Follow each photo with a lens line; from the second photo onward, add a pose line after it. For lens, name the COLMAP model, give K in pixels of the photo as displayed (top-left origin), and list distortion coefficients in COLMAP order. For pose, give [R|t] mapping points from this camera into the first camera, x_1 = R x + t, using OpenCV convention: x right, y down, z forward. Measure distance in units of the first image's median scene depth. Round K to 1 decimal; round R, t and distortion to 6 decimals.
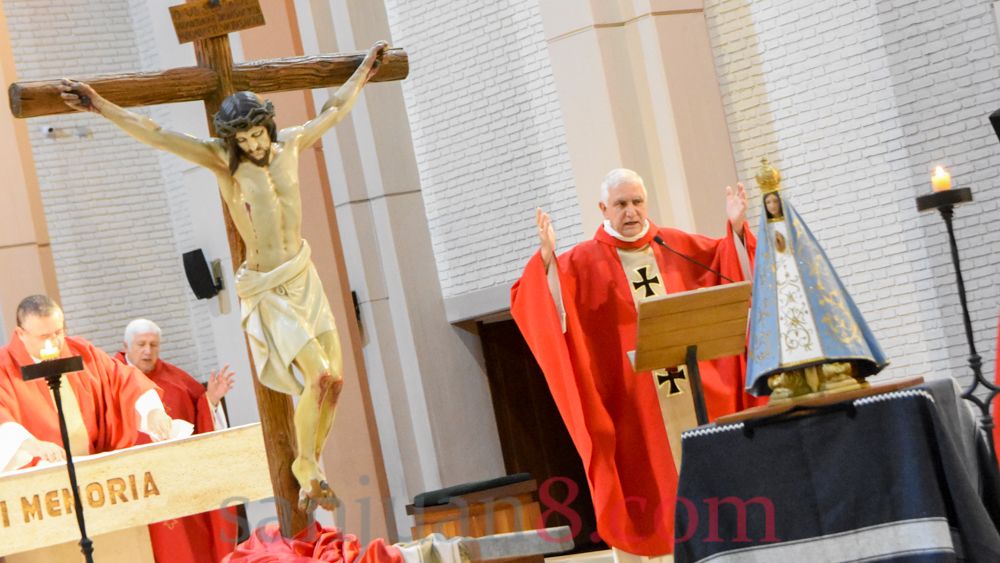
lens RADIAL K [[2810.5, 0, 623.3], [0, 2810.5, 262.1], [0, 0, 1]] dist [0.221413, -0.118397]
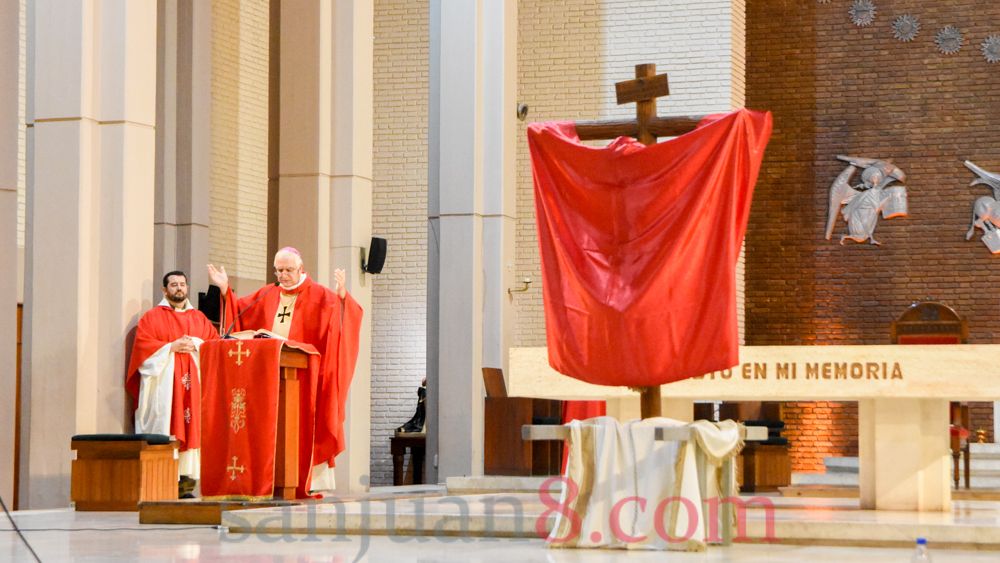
lens RADIAL K [[2311.2, 0, 500.0], [0, 2311.2, 281.5], [0, 0, 1]] dist [0.174402, 0.588062]
pose [[0.495258, 0.142074, -0.857050, 1.024827], [-0.069444, 0.989854, 0.123960, -0.141547], [0.865966, -0.001875, 0.500100, 0.251827]]
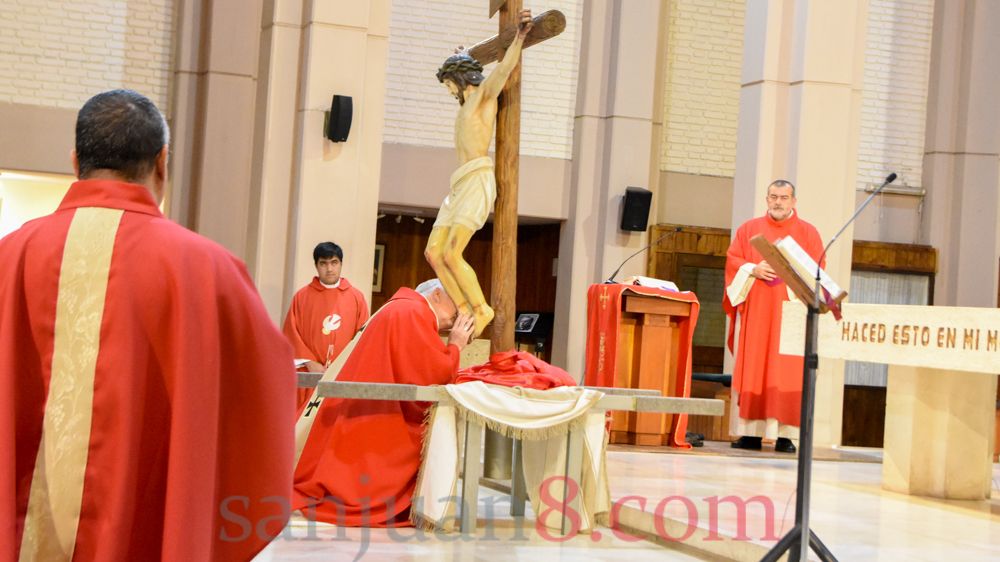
lens RADIAL K [[1787.4, 0, 411.6], [0, 1787.4, 267.2], [0, 0, 1]] dist [0.060497, 0.083593]
pose [[-0.364749, 0.150939, -0.918790, 0.753794], [0.042396, 0.988442, 0.145551, -0.087765], [0.930140, 0.014136, -0.366933, 1.330714]]
